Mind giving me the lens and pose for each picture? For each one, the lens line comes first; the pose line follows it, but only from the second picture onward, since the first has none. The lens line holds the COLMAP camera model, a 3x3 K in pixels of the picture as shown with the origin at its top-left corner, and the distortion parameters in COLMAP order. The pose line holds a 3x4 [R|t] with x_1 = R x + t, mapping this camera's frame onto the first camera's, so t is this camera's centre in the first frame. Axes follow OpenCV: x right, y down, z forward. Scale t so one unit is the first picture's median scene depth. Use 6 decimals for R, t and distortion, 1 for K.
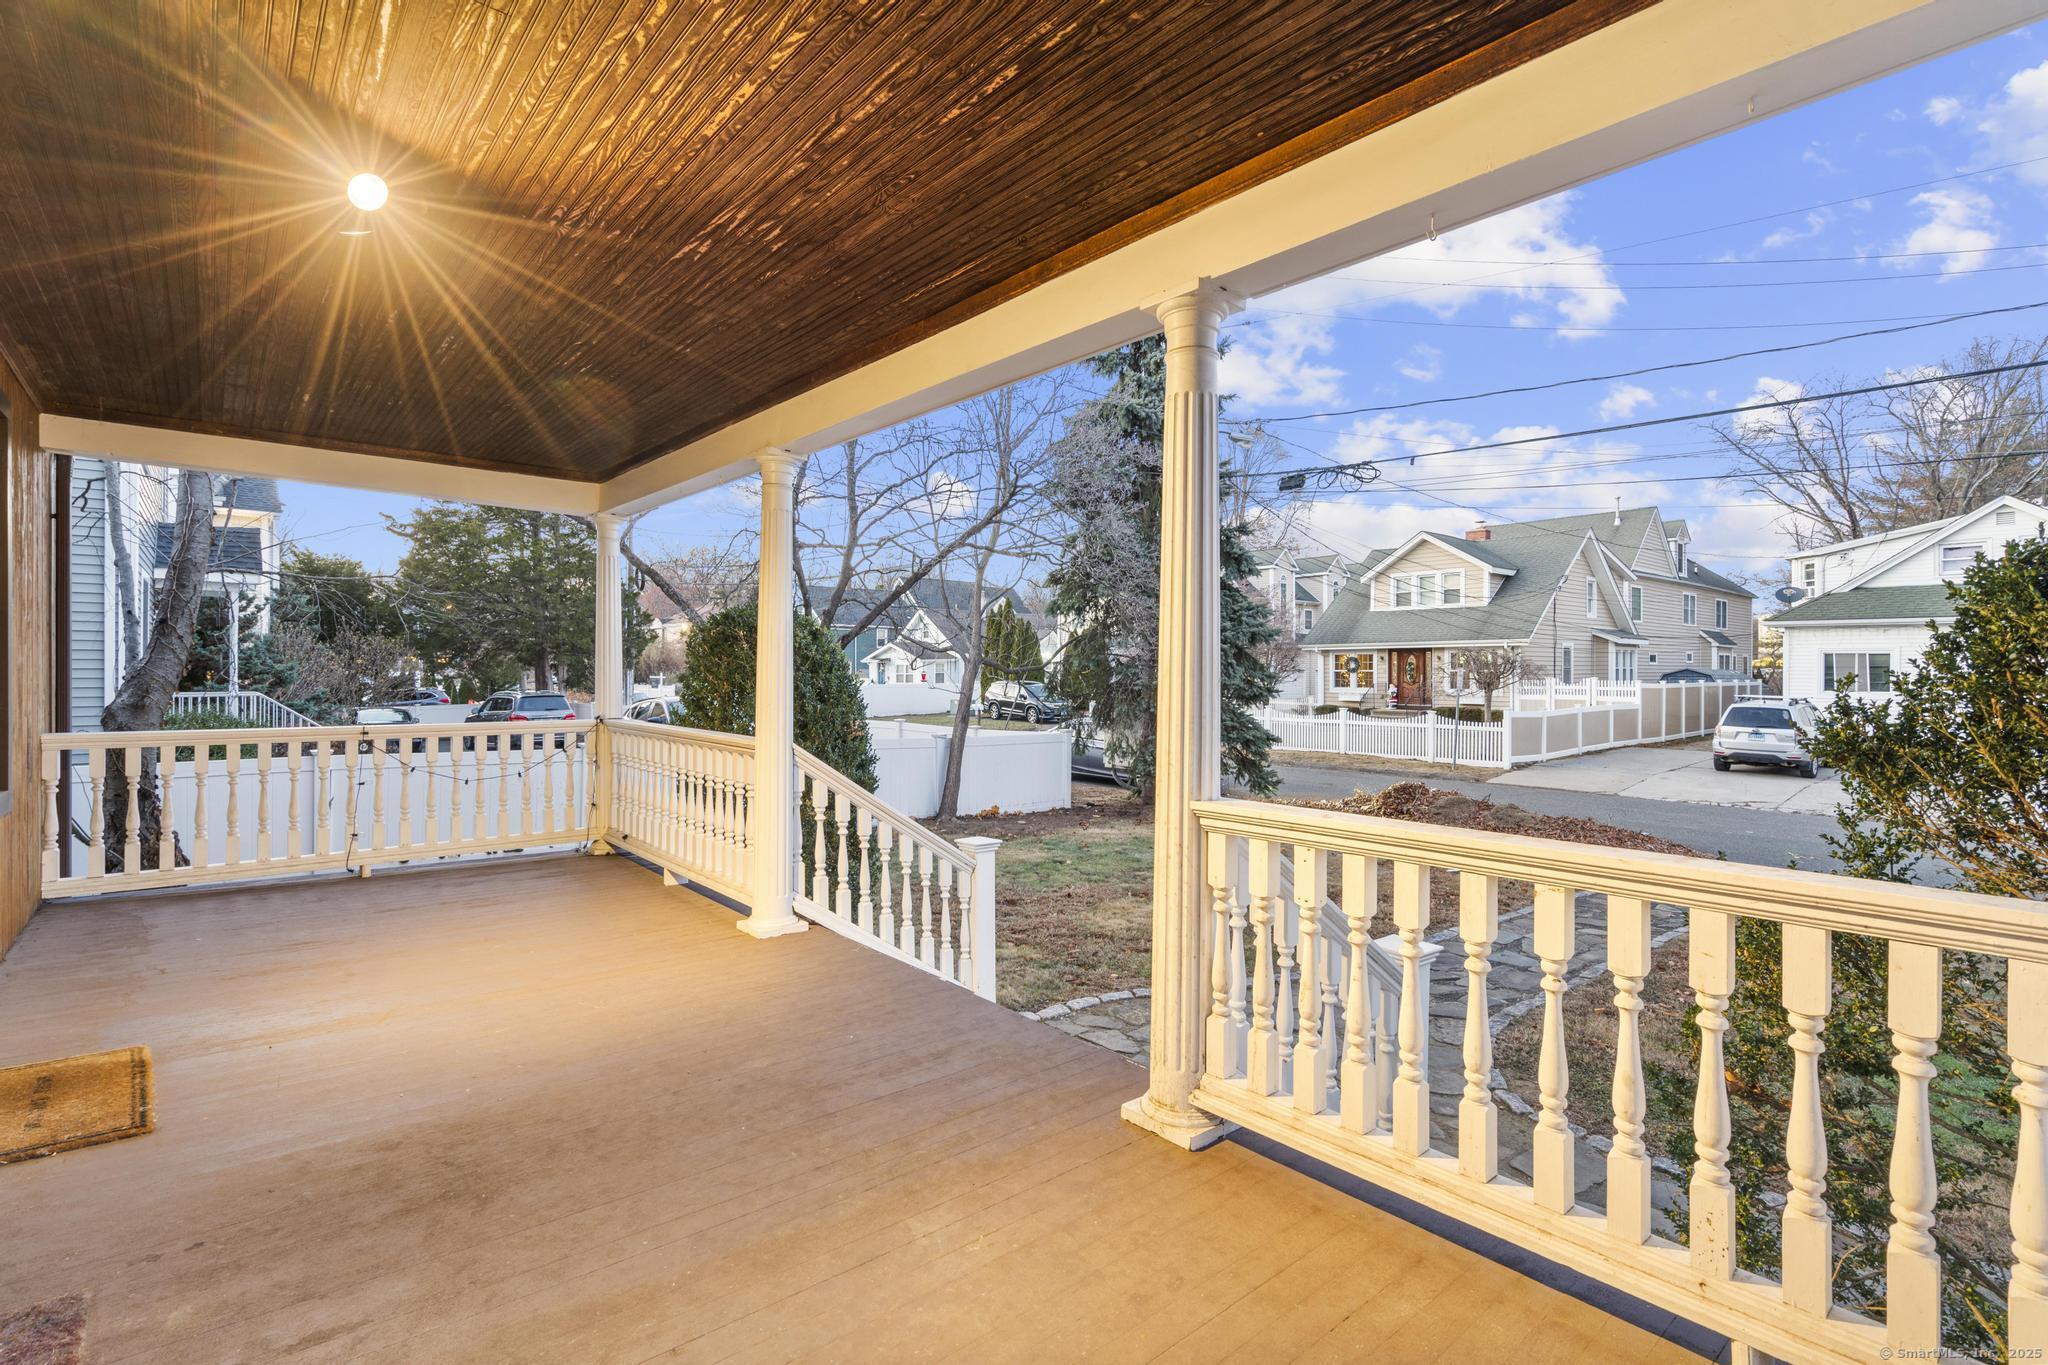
lens RADIAL K [[935.1, 0, 1019.7], [0, 935.1, 671.7], [0, 0, 1]] dist [-0.003361, 0.002375]
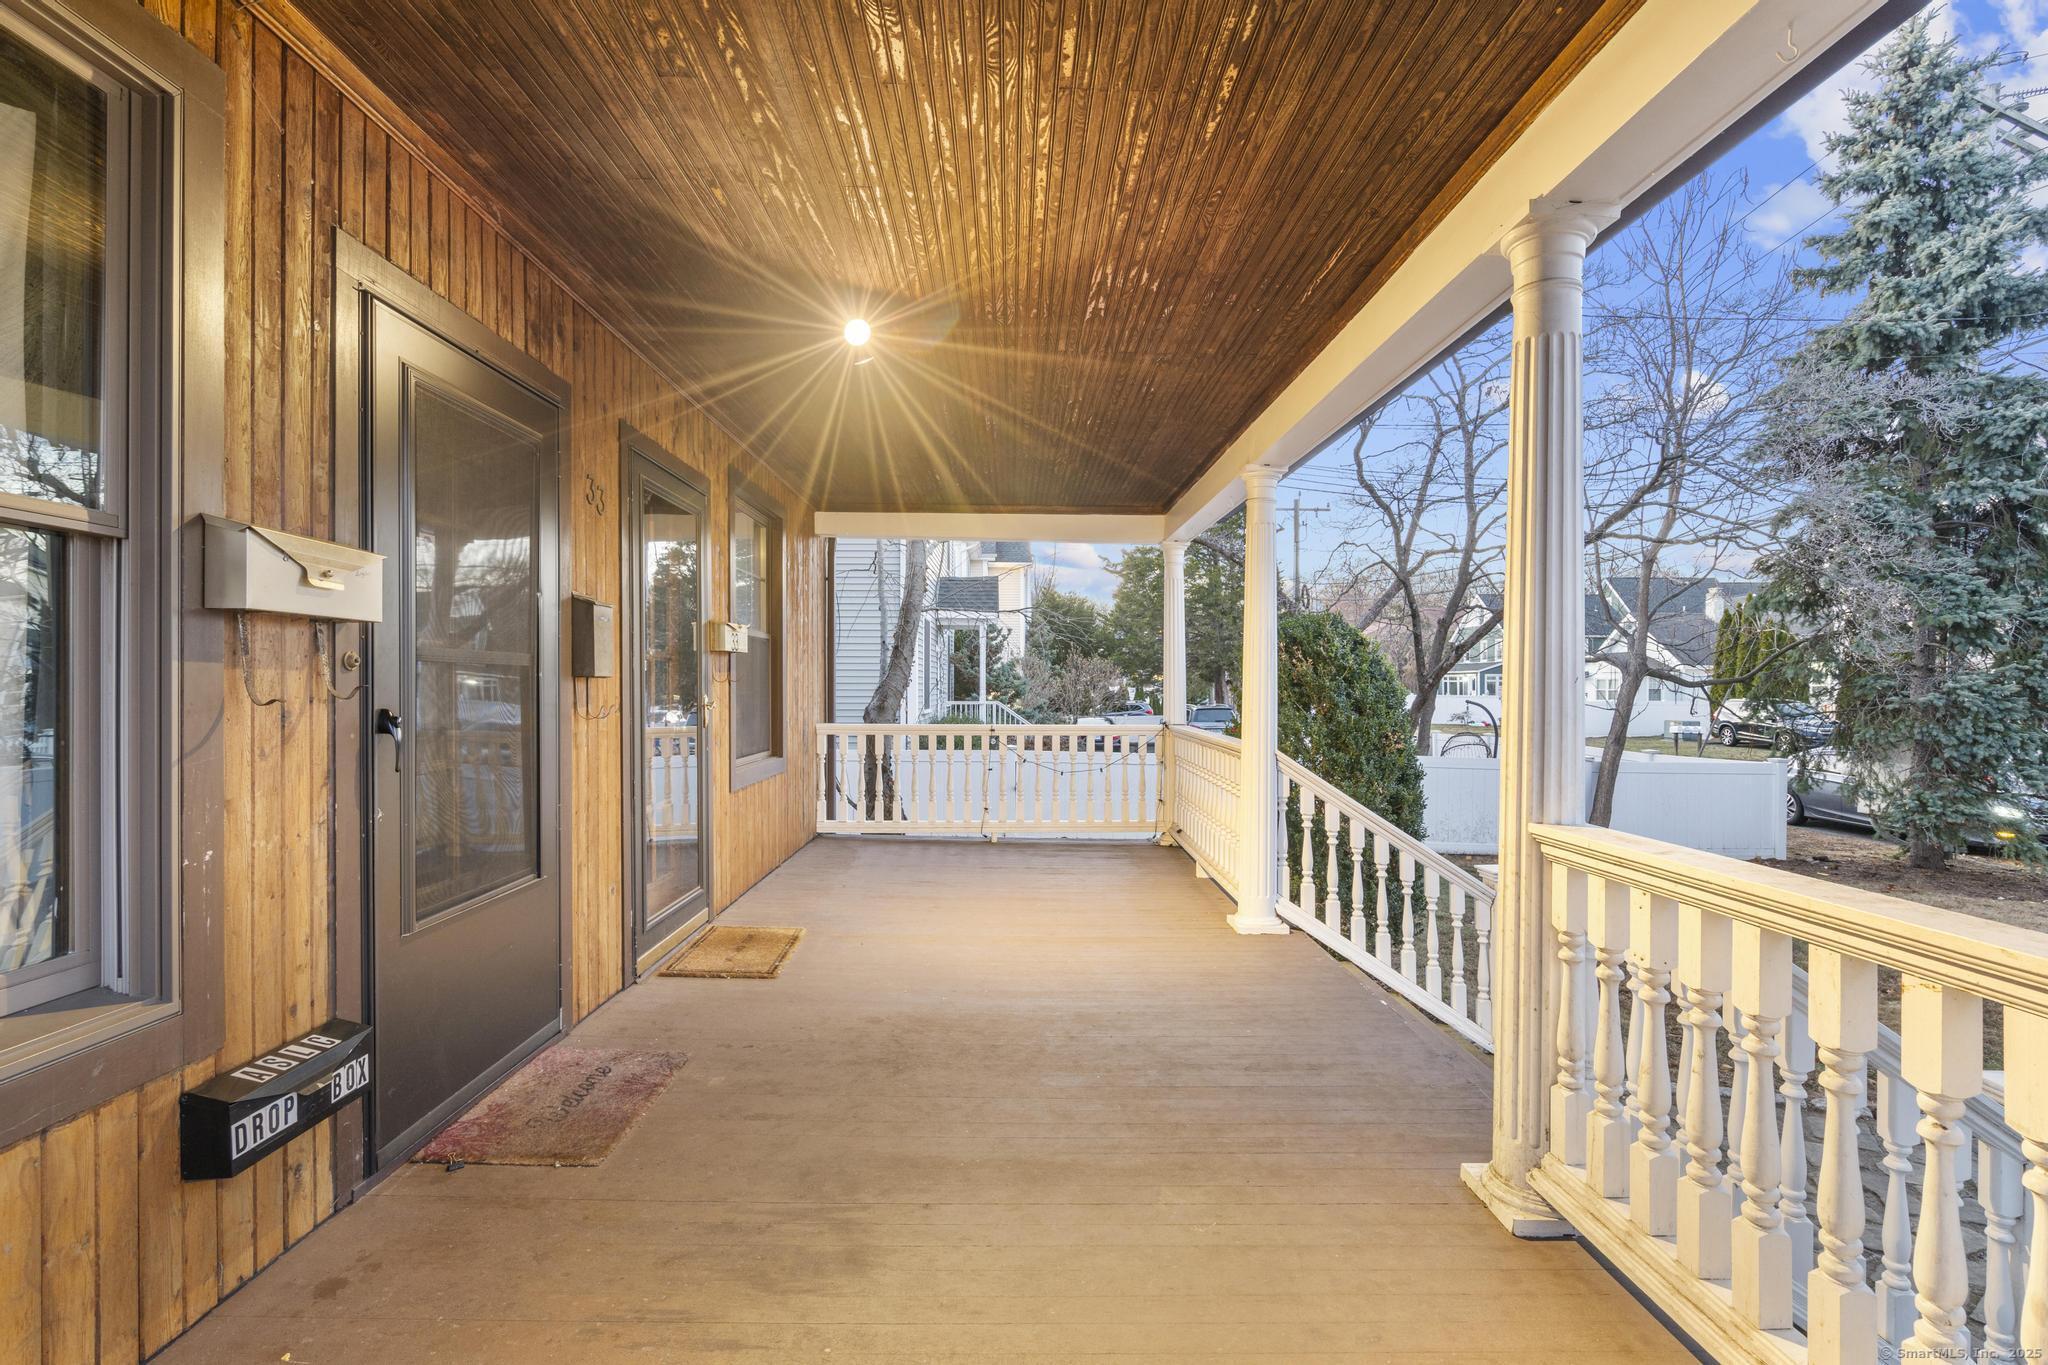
lens RADIAL K [[935.1, 0, 1043.0], [0, 935.1, 685.2], [0, 0, 1]] dist [-0.003361, 0.002375]
pose [[0.785841, -0.001425, -0.618428, 0.131601], [0.000098, 0.999998, -0.002179, 0.005856], [0.618429, 0.001652, 0.785839, 0.024978]]
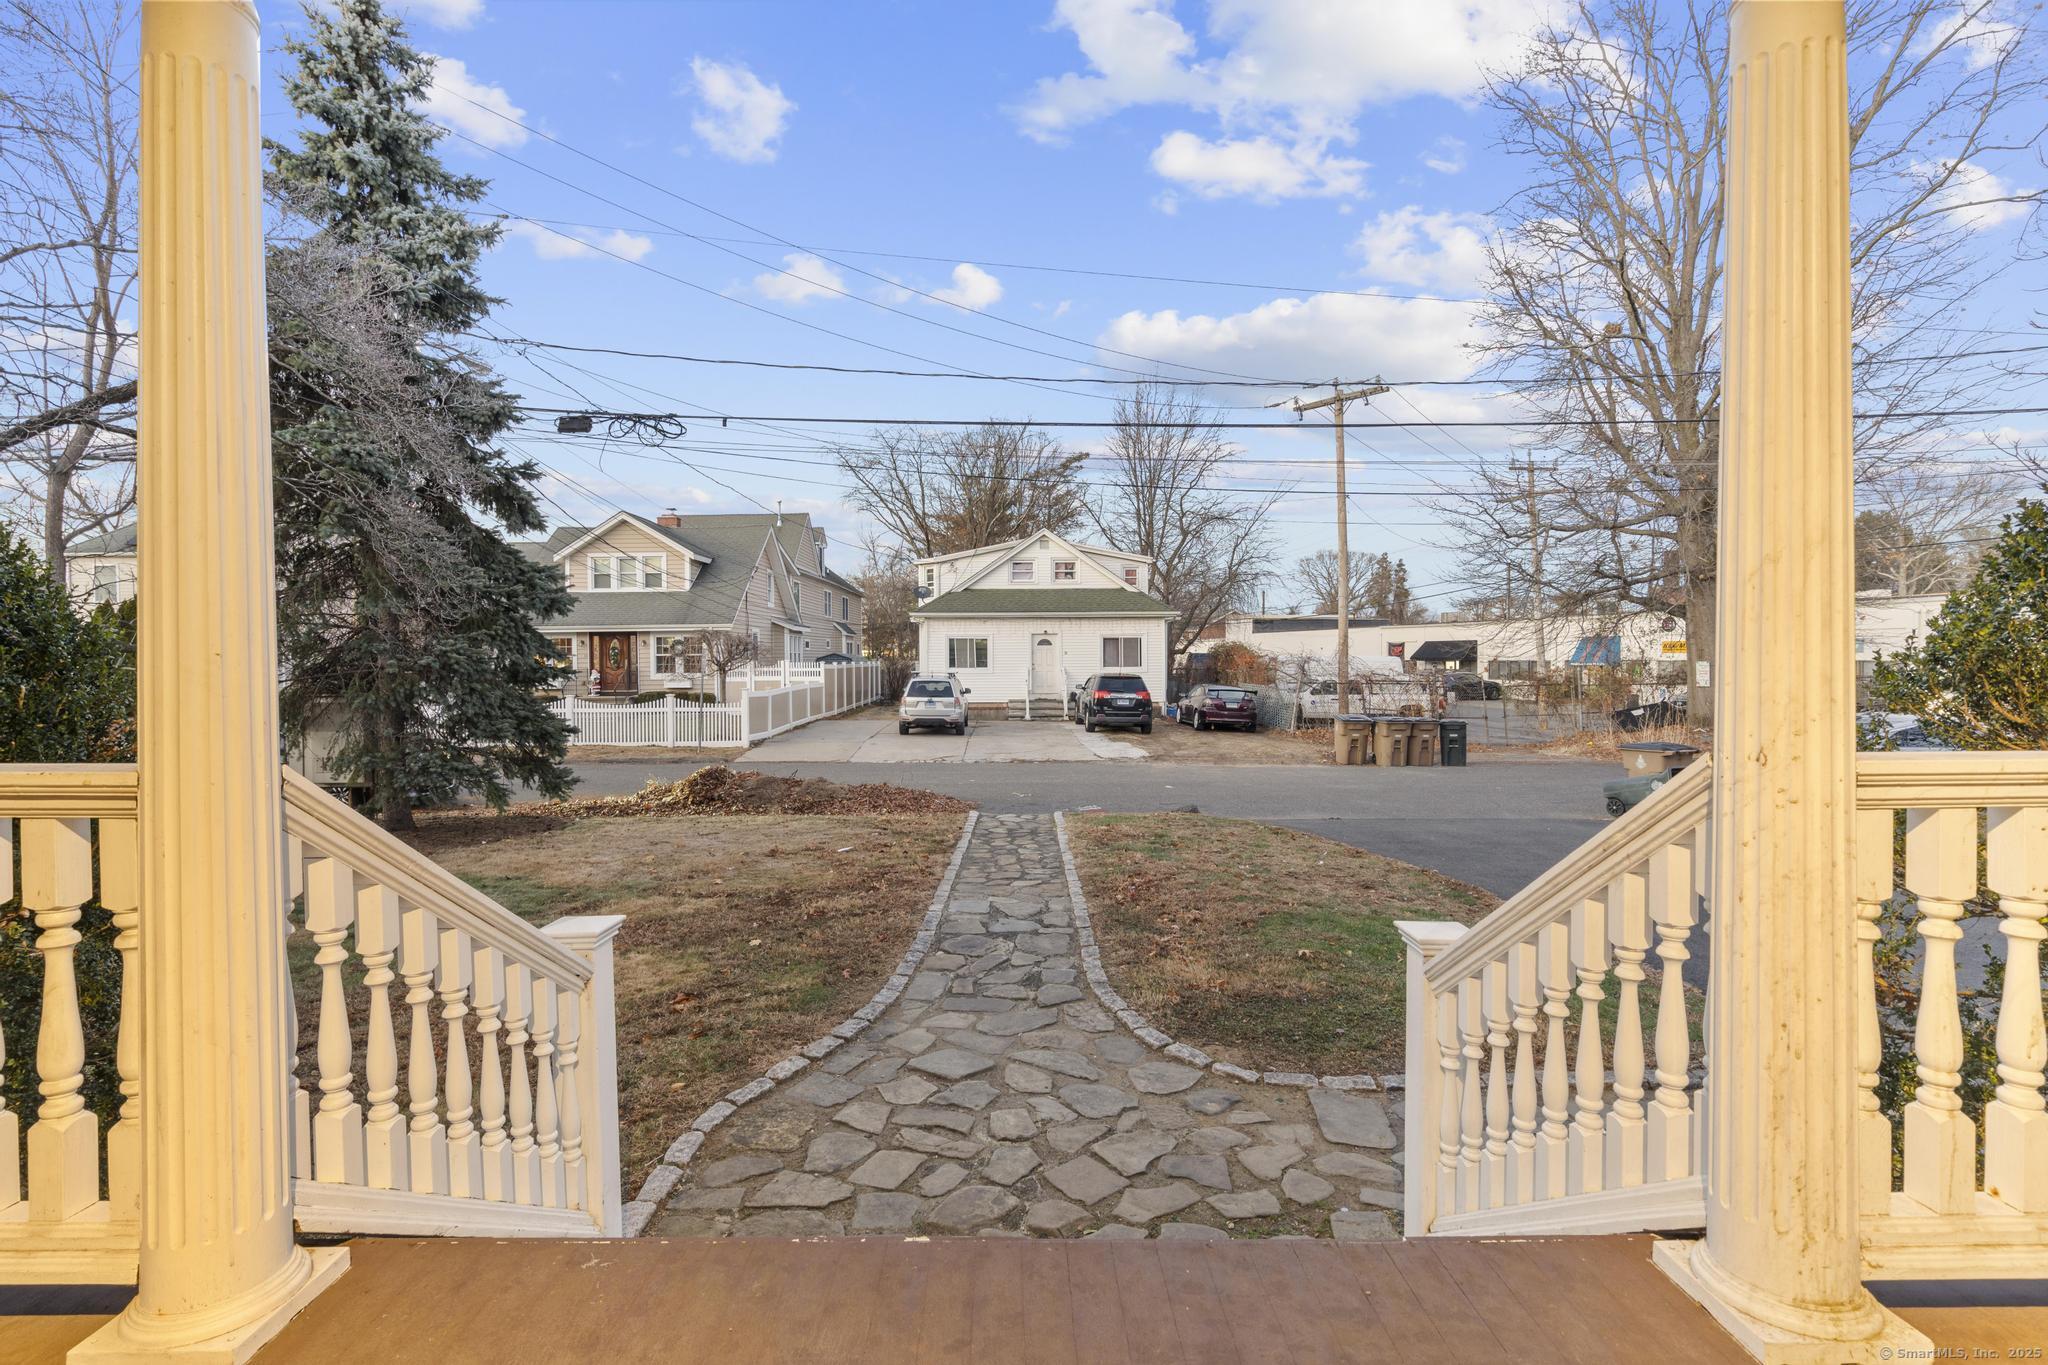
lens RADIAL K [[935.1, 0, 1028.9], [0, 935.1, 676.0], [0, 0, 1]] dist [-0.003361, 0.002375]
pose [[0.655730, -0.022828, 0.754650, -0.221842], [0.009831, 0.999716, 0.021700, 0.026047], [-0.754931, -0.006810, 0.655769, 0.382734]]
